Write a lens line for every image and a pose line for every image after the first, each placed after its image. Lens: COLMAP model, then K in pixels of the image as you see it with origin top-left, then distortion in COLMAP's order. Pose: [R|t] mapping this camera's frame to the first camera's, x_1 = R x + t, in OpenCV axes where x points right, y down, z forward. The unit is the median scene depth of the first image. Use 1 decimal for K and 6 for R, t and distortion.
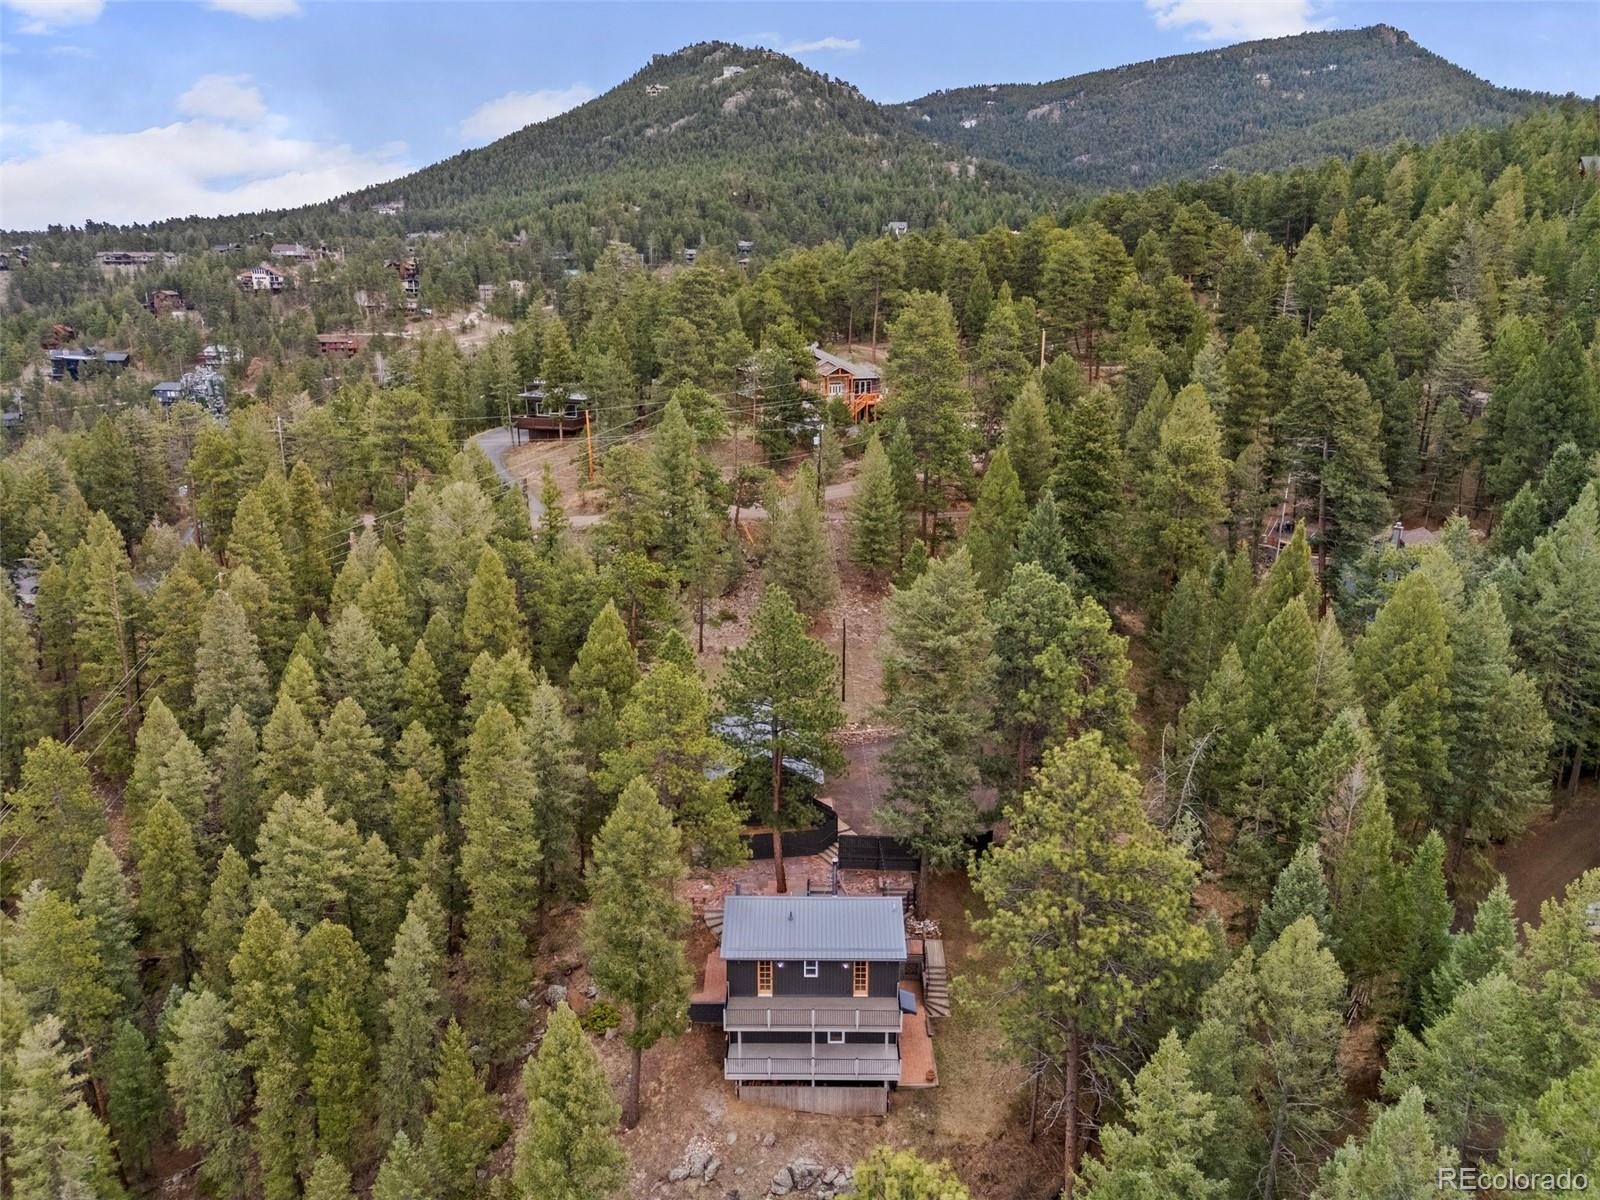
lens RADIAL K [[1175.4, 0, 802.3], [0, 1175.4, 600.4], [0, 0, 1]] dist [0.069947, -0.040194]
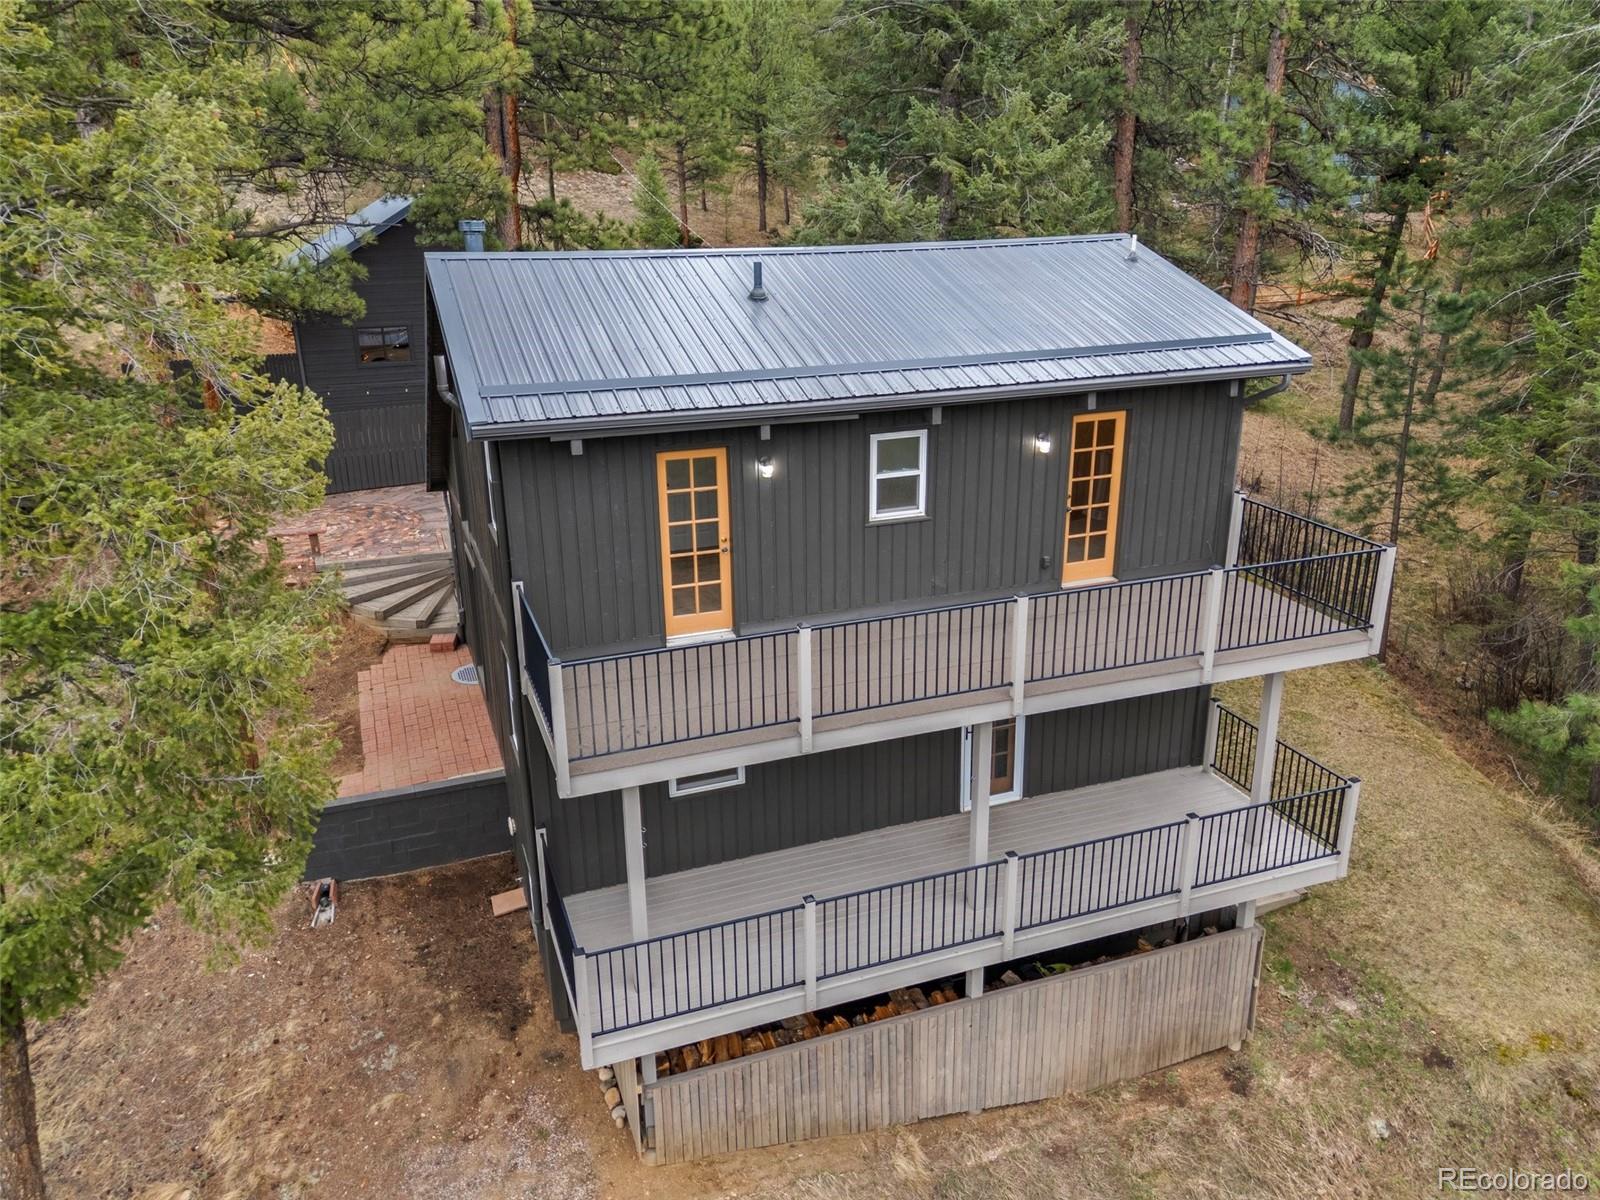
lens RADIAL K [[1175.4, 0, 798.4], [0, 1175.4, 601.2], [0, 0, 1]] dist [0.069947, -0.040194]
pose [[0.932168, -0.130635, 0.337636, -0.085392], [0.116314, 0.991250, 0.062398, 0.319040], [-0.342833, -0.018894, 0.939206, 0.806273]]
